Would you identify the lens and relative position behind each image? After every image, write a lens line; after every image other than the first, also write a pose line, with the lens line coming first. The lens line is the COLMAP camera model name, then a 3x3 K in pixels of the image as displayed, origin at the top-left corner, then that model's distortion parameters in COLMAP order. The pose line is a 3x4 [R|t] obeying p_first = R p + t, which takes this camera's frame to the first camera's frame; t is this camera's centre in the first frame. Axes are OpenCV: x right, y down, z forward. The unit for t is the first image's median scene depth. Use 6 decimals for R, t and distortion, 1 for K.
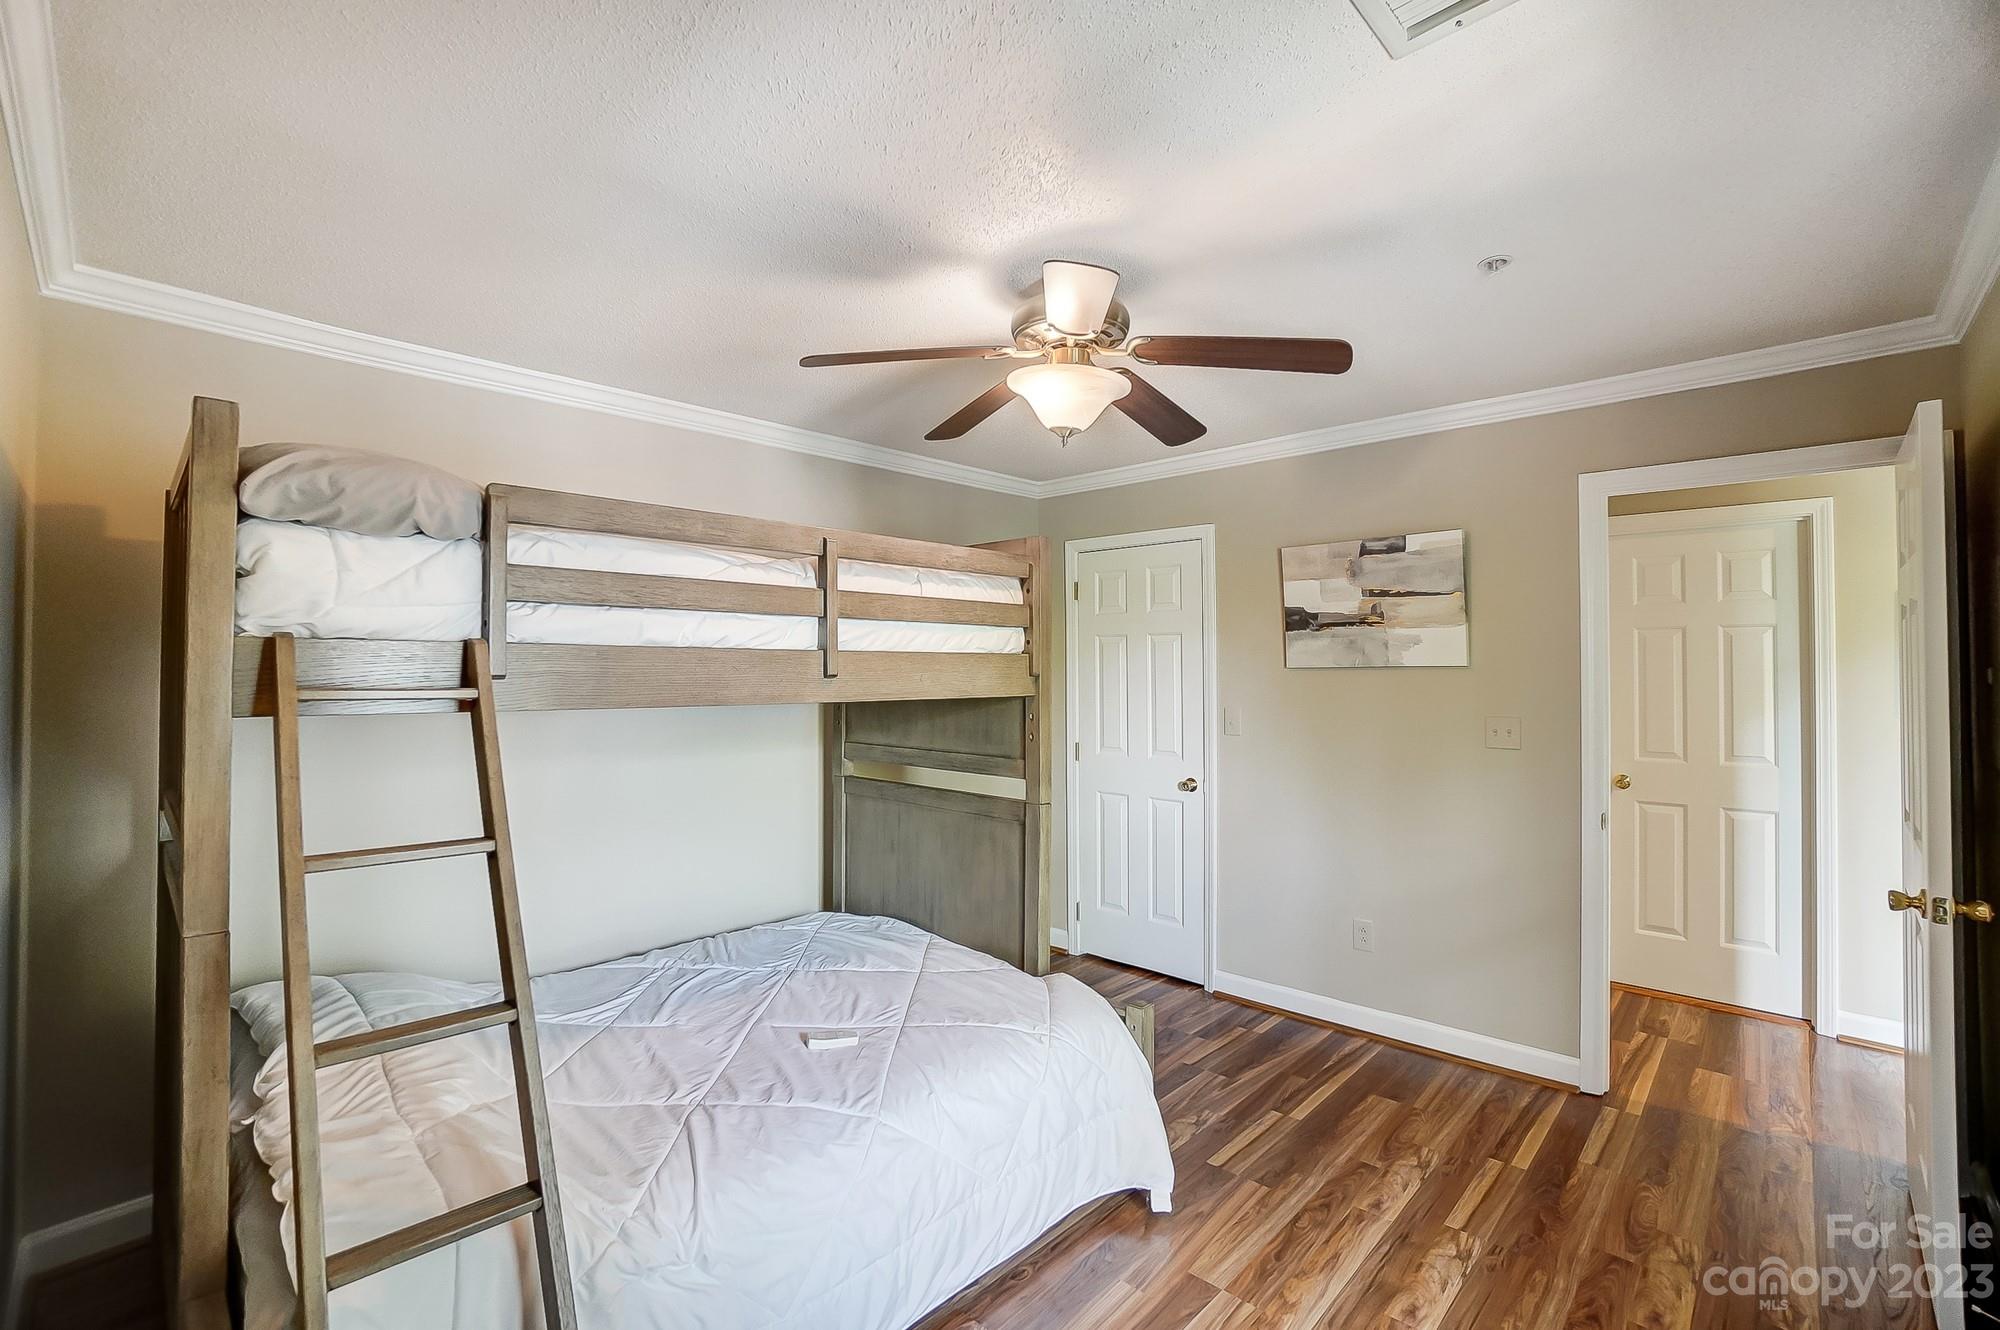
lens RADIAL K [[878.0, 0, 990.3], [0, 878.0, 663.4], [0, 0, 1]] dist [-0.073997, 0.024284]
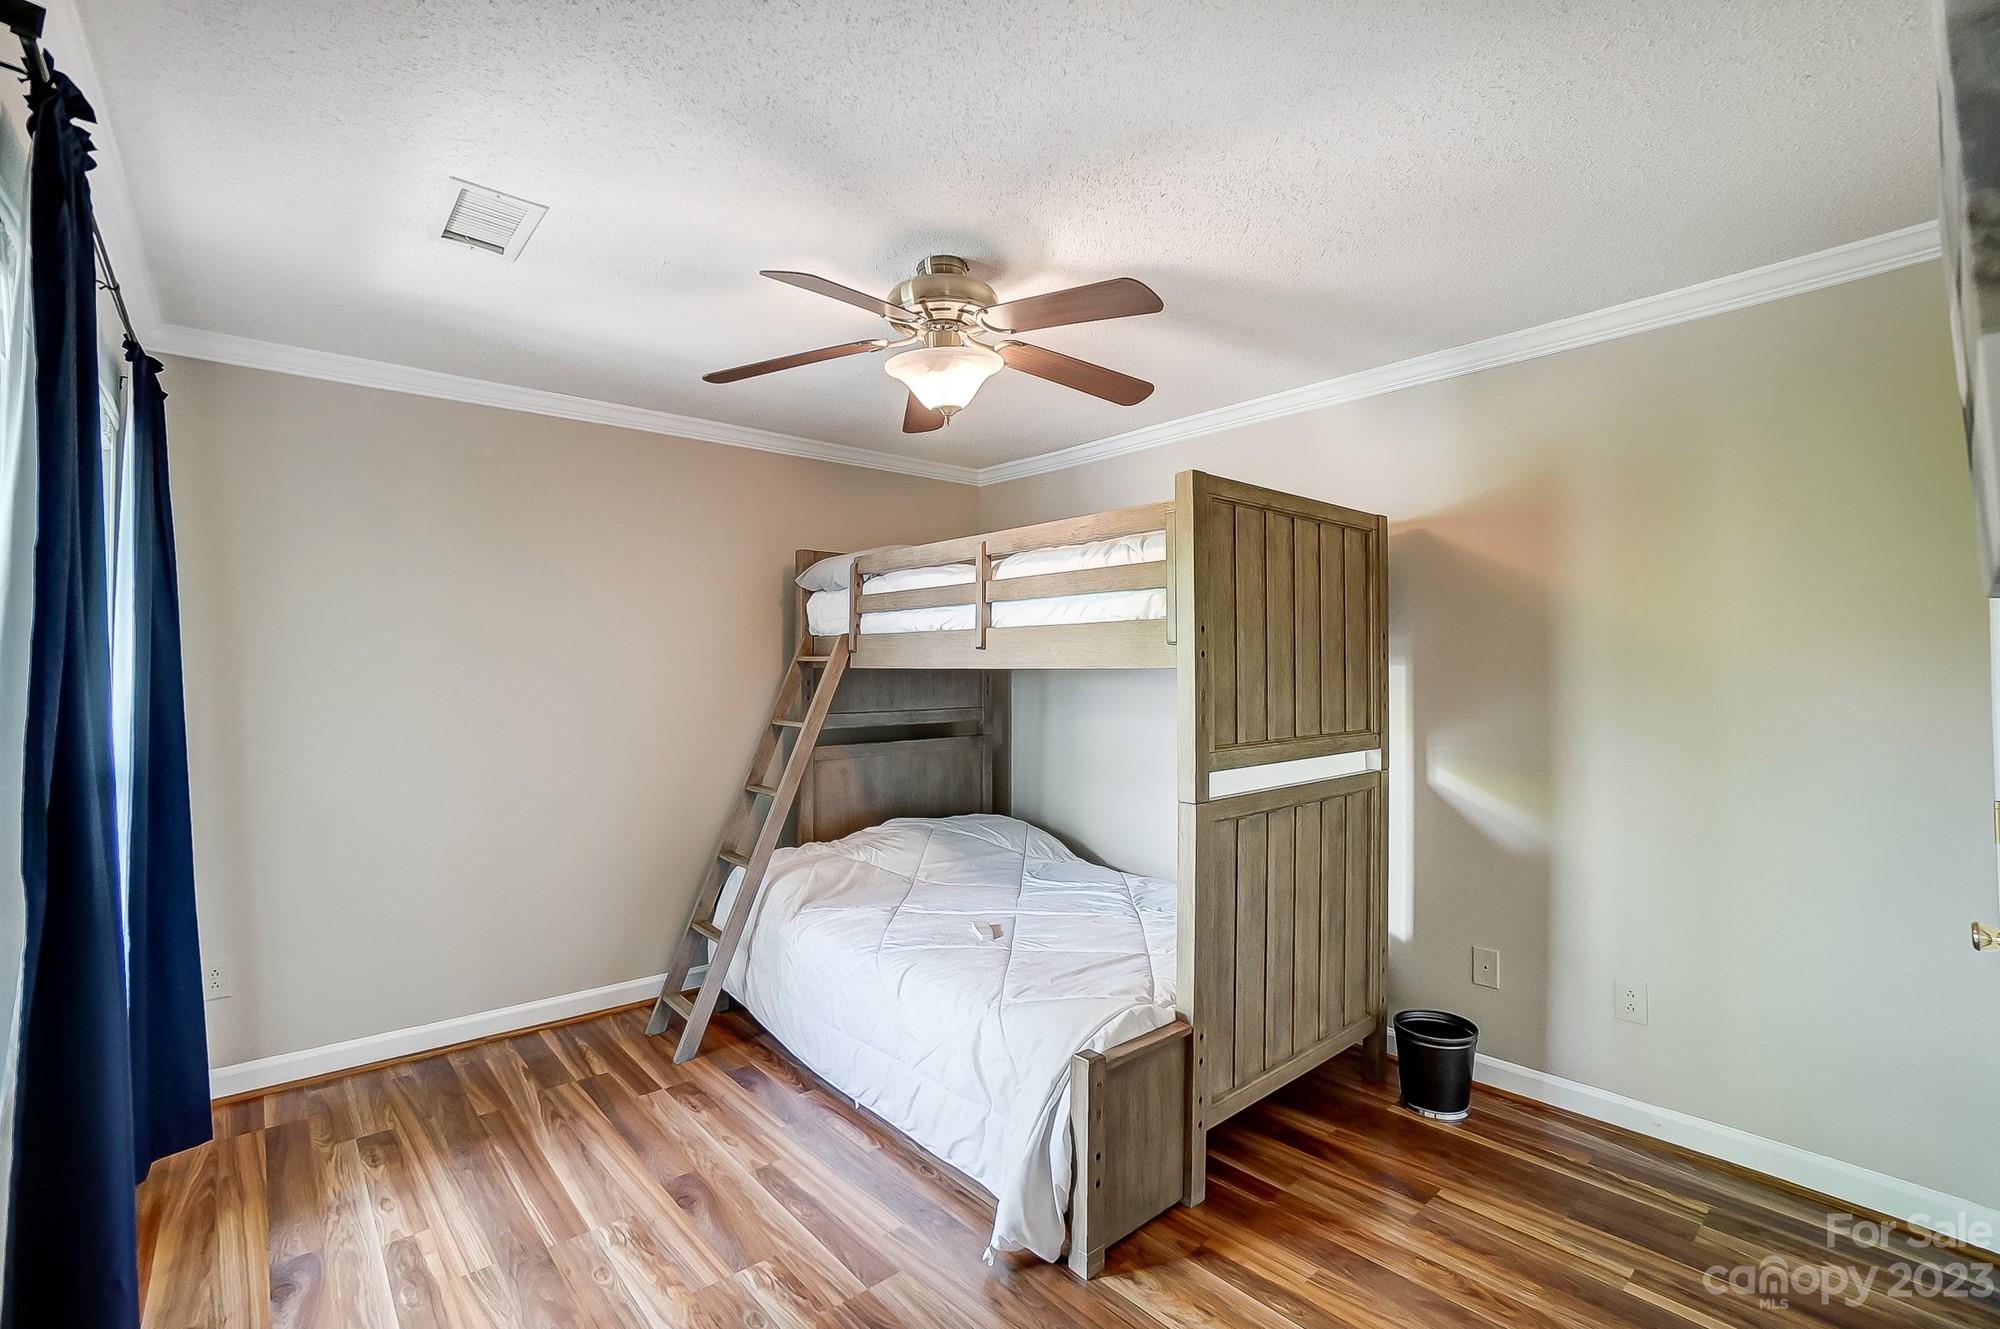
lens RADIAL K [[878.0, 0, 990.3], [0, 878.0, 662.9], [0, 0, 1]] dist [-0.073997, 0.024284]
pose [[-0.087181, -0.007908, -0.996161, 1.134163], [0.012194, 0.999885, -0.009004, 0.048237], [0.996118, -0.012932, -0.087074, 1.149068]]
